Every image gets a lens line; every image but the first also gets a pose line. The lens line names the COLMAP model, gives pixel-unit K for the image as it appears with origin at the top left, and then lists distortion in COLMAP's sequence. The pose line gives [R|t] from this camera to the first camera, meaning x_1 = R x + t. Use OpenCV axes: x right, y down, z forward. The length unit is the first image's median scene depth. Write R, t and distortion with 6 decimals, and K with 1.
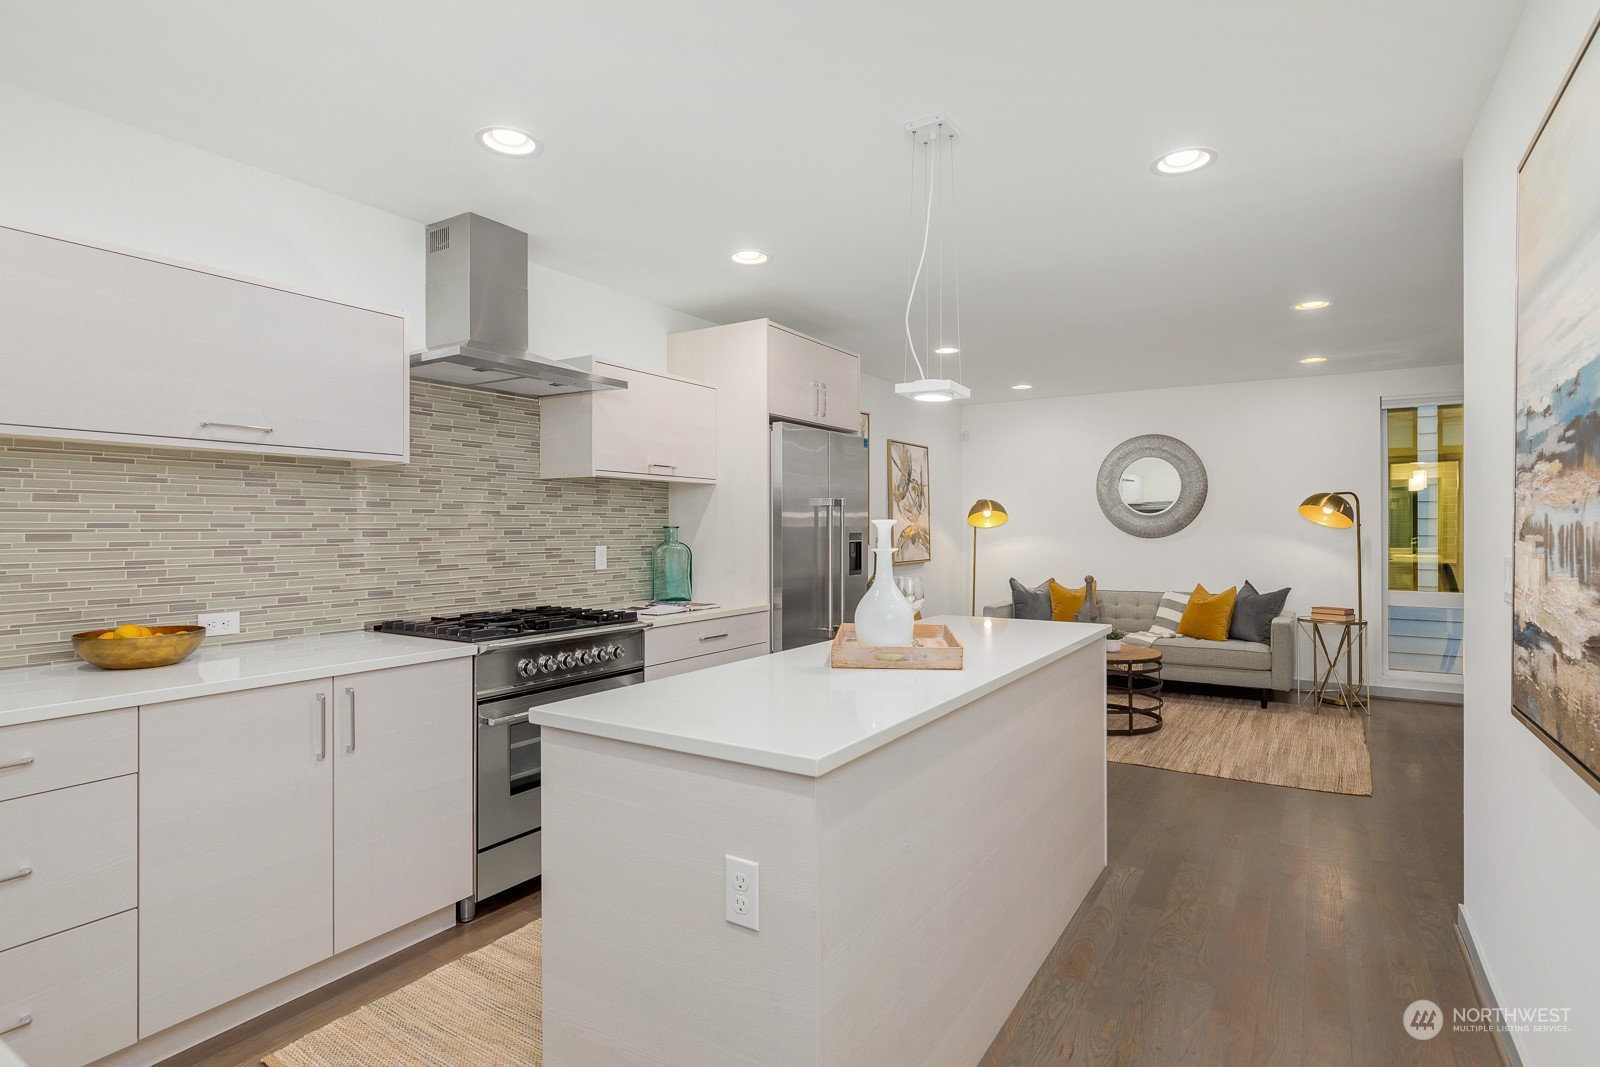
lens RADIAL K [[816.4, 0, 797.7], [0, 816.4, 526.5], [0, 0, 1]] dist [-0.000607, 0.000253]
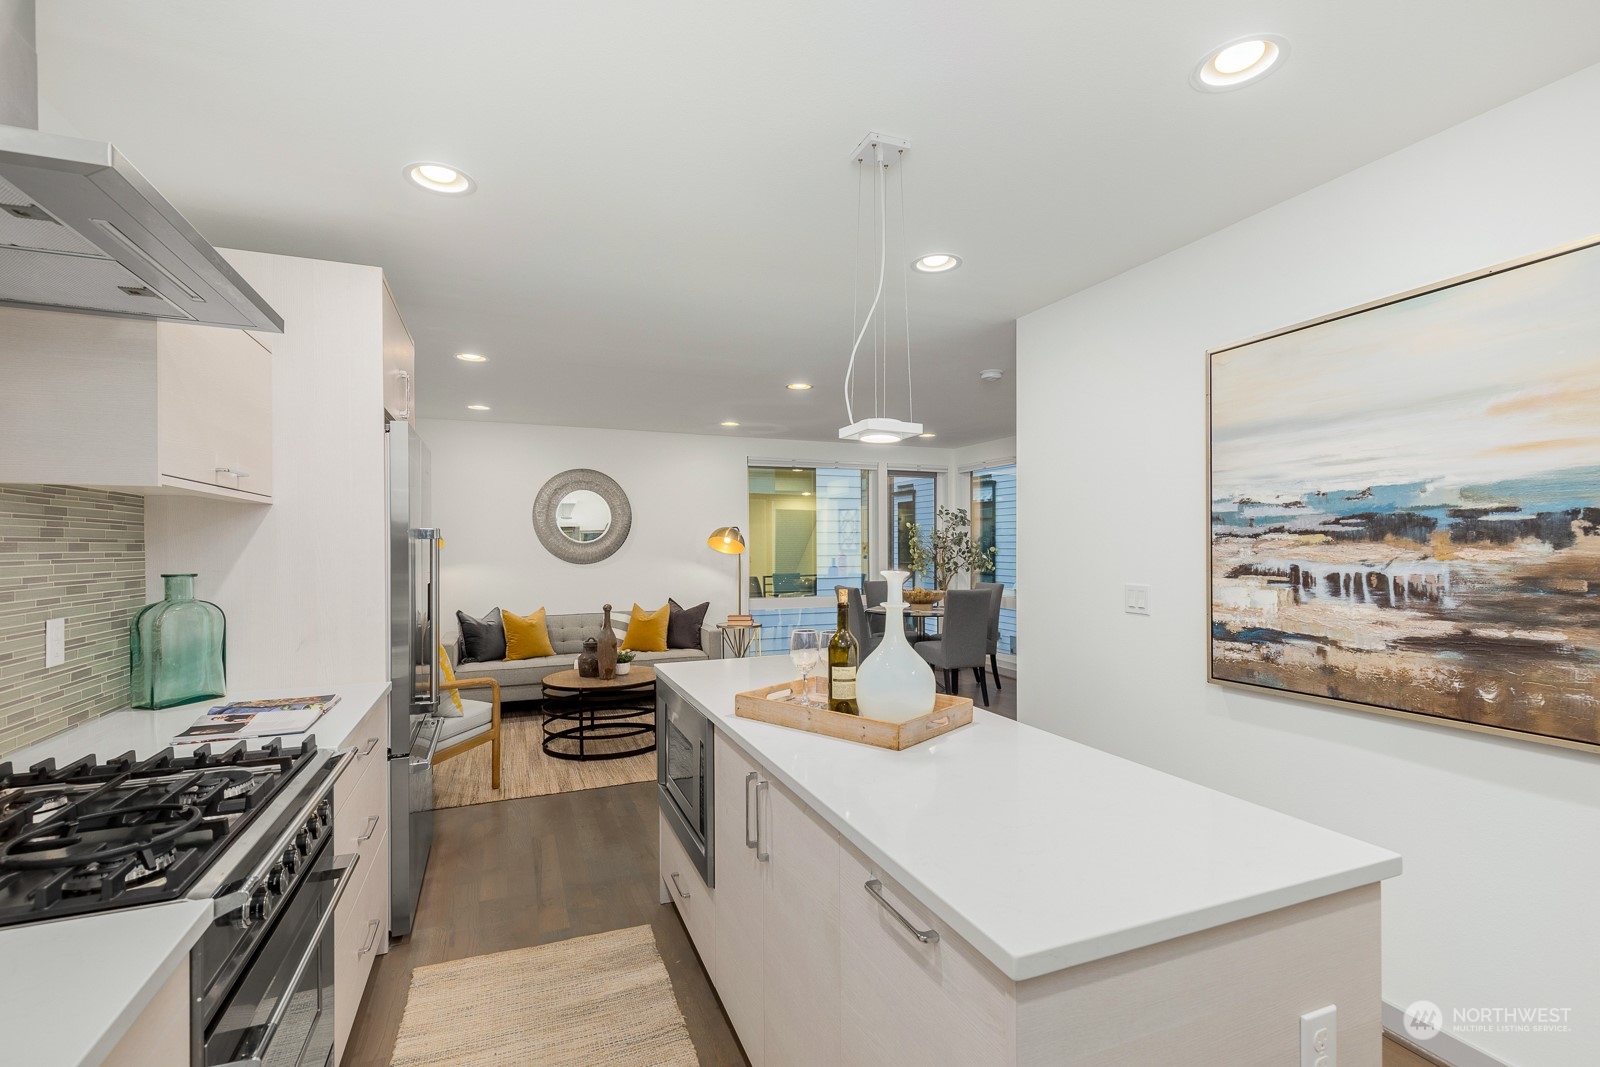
lens RADIAL K [[730.0, 0, 799.4], [0, 730.0, 543.7], [0, 0, 1]] dist [0.027050, -0.000008]
pose [[0.579415, -0.001225, 0.815032, -0.465476], [0.001832, 0.999998, 0.000201, -0.029202], [-0.815031, 0.001377, 0.579416, 0.470761]]
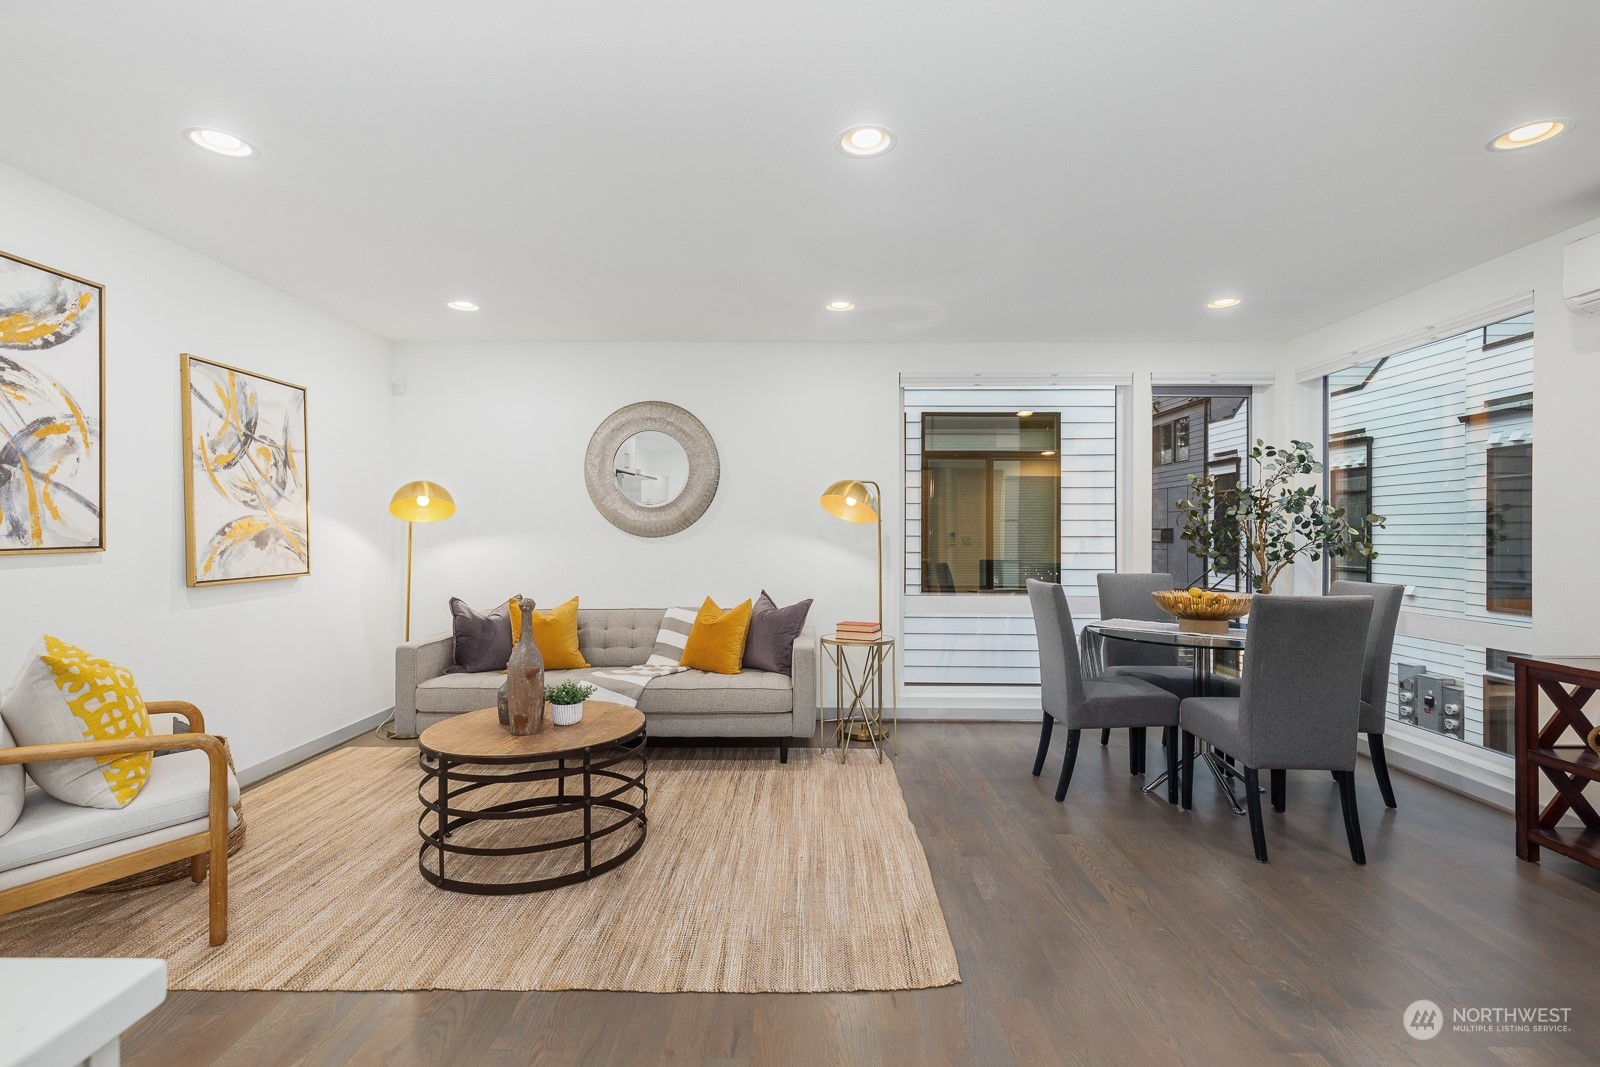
lens RADIAL K [[728.7, 0, 793.7], [0, 728.7, 537.2], [0, 0, 1]] dist [0.009702, -0.000176]
pose [[0.852381, -0.000765, 0.522921, 0.445548], [-0.002569, 0.999981, 0.005650, 0.023473], [-0.522915, -0.006160, 0.852362, 0.828507]]
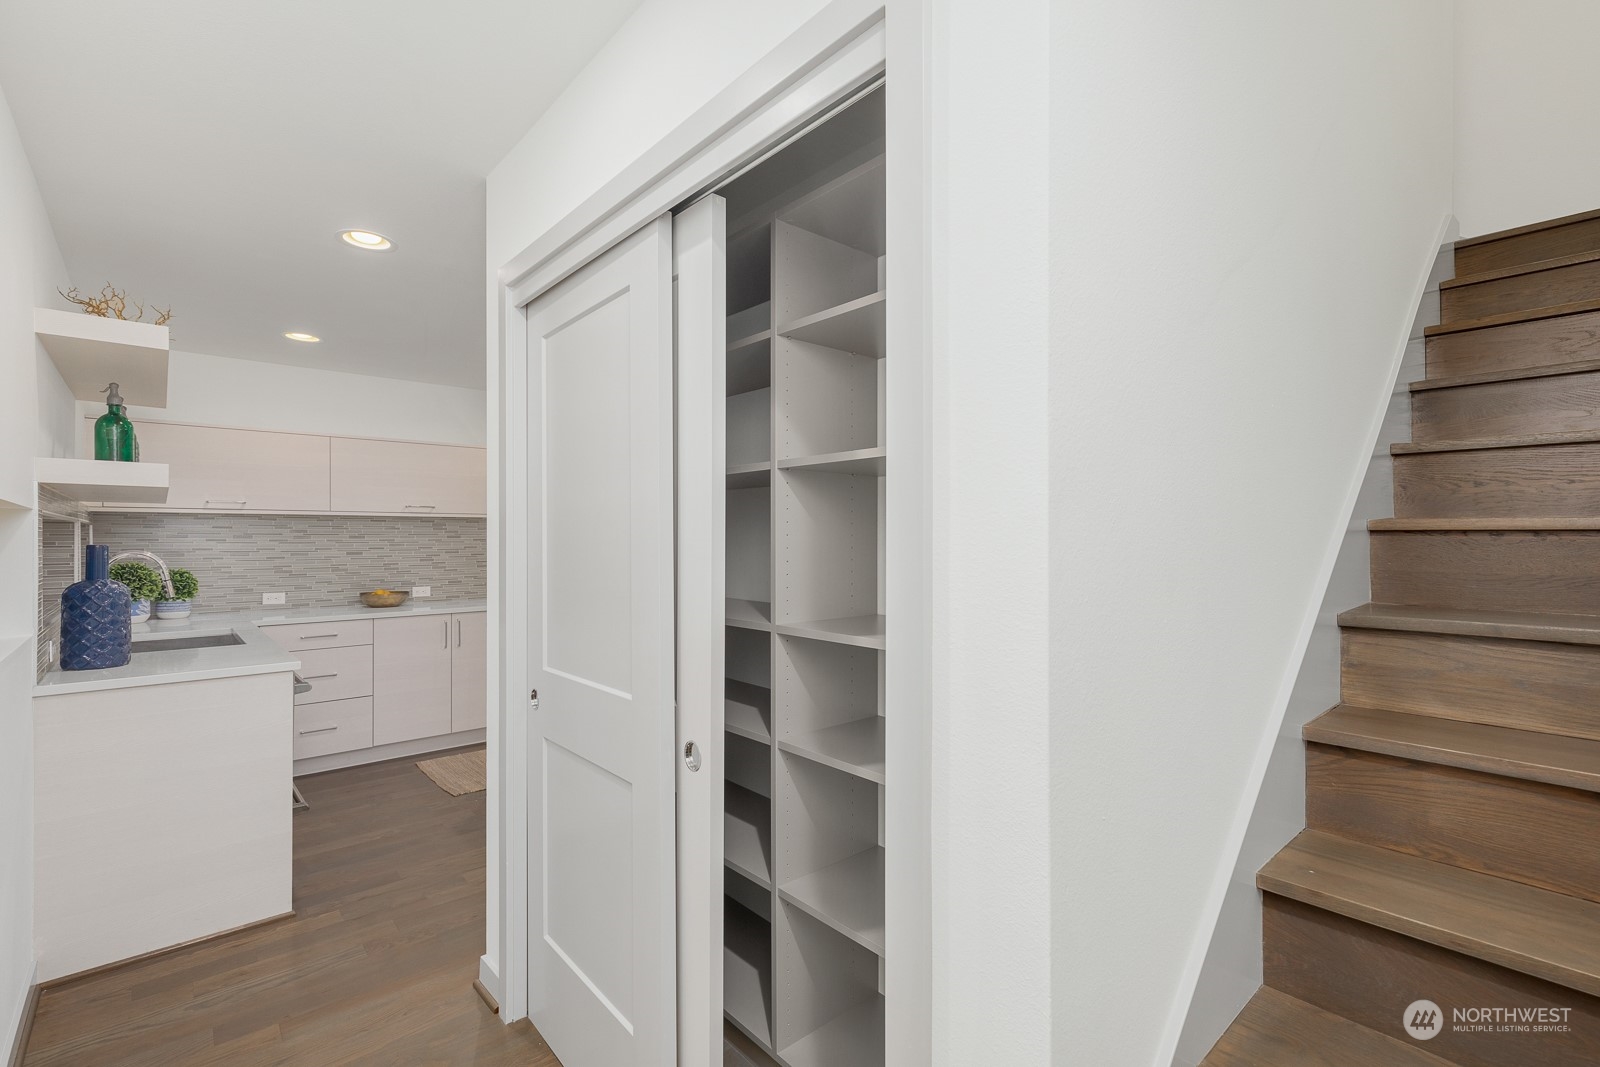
lens RADIAL K [[728.7, 0, 793.7], [0, 728.7, 537.2], [0, 0, 1]] dist [0.009702, -0.000176]
pose [[0.956358, -0.000335, -0.292198, 0.737942], [0.001068, 0.999997, 0.002349, -0.029247], [0.292196, -0.002559, 0.956355, -0.535082]]
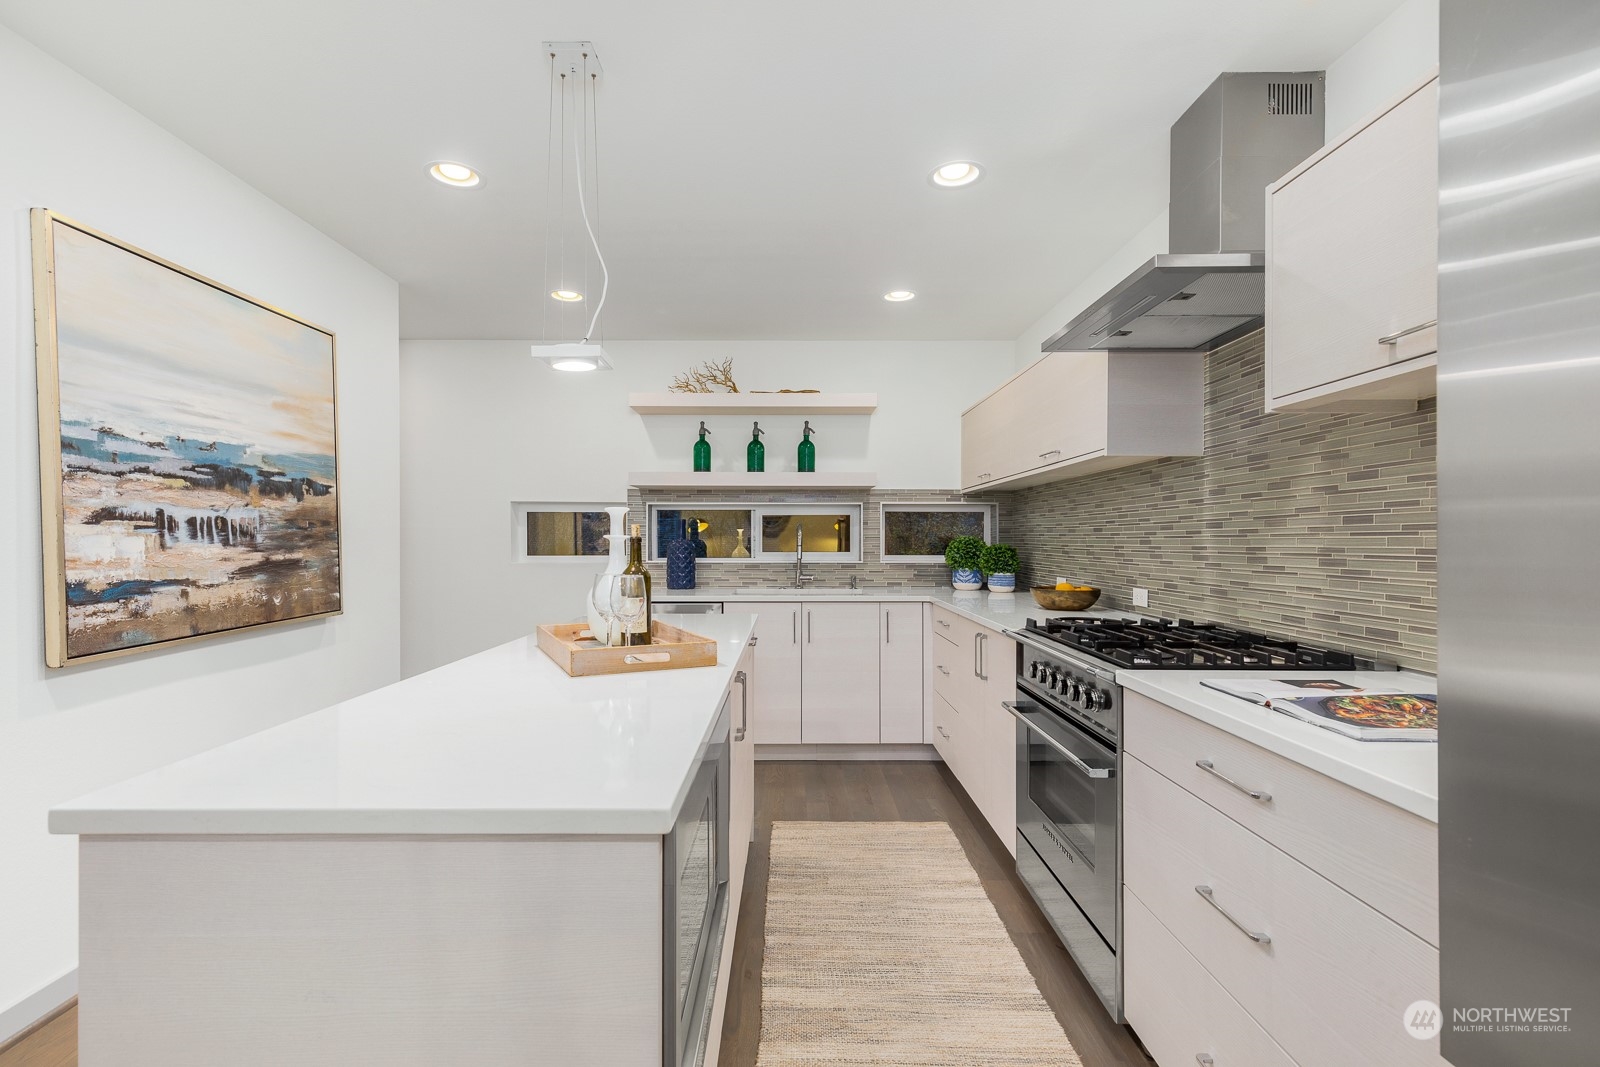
lens RADIAL K [[728.7, 0, 793.7], [0, 728.7, 537.2], [0, 0, 1]] dist [0.009702, -0.000176]
pose [[-0.840245, -0.001355, -0.542205, 0.317331], [0.001354, 0.999989, -0.004598, 0.025695], [0.542205, -0.004597, -0.840233, 1.438407]]
